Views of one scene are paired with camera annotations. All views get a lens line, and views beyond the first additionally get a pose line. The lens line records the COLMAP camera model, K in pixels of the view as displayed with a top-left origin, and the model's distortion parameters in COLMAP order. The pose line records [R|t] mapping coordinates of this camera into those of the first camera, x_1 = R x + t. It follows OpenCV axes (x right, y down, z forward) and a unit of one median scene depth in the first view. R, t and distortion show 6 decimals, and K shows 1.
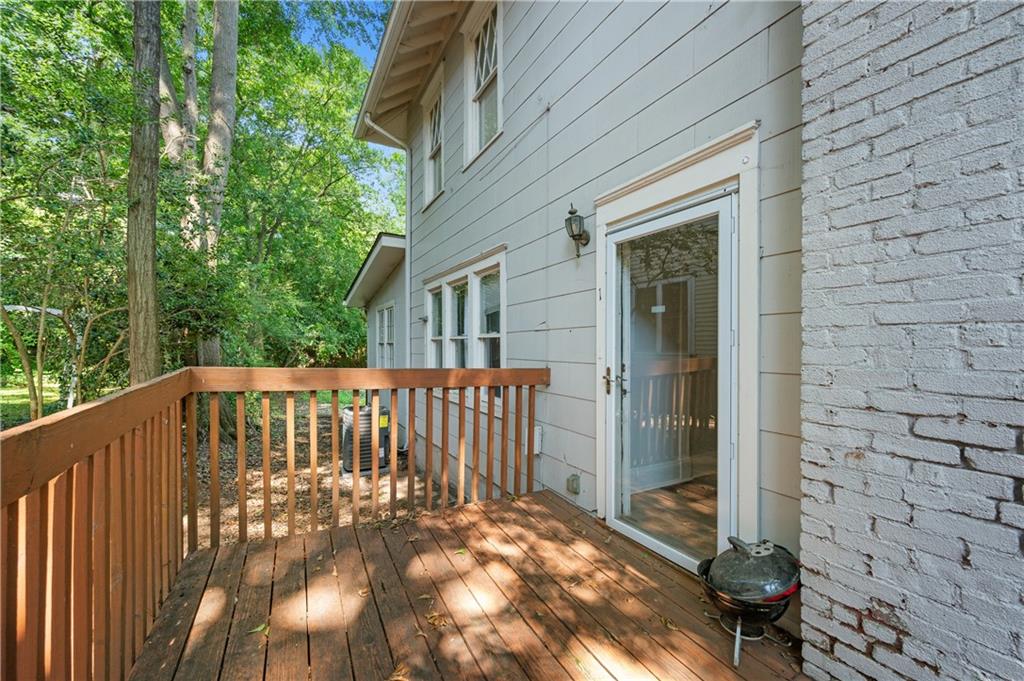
lens RADIAL K [[405.8, 0, 514.8], [0, 405.8, 344.1], [0, 0, 1]] dist [-0.002997, 0.000198]
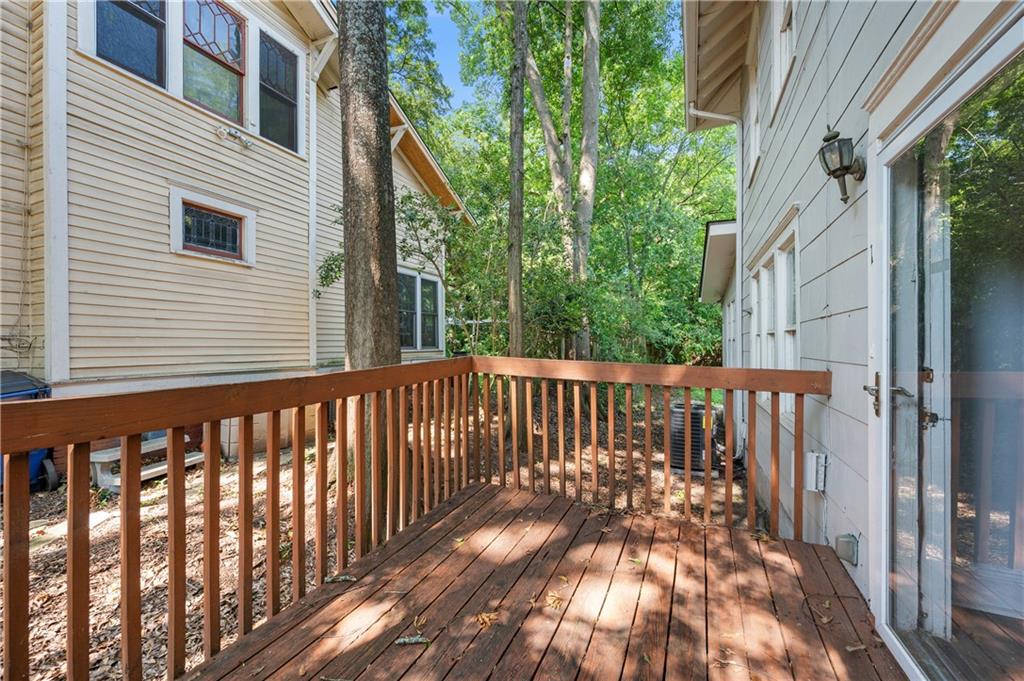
lens RADIAL K [[405.8, 0, 514.8], [0, 405.8, 344.1], [0, 0, 1]] dist [-0.002997, 0.000198]
pose [[0.584239, 0.000078, -0.811582, 0.377227], [0.001239, 0.999999, 0.000988, 0.013338], [0.811581, -0.001583, 0.584238, 0.188031]]
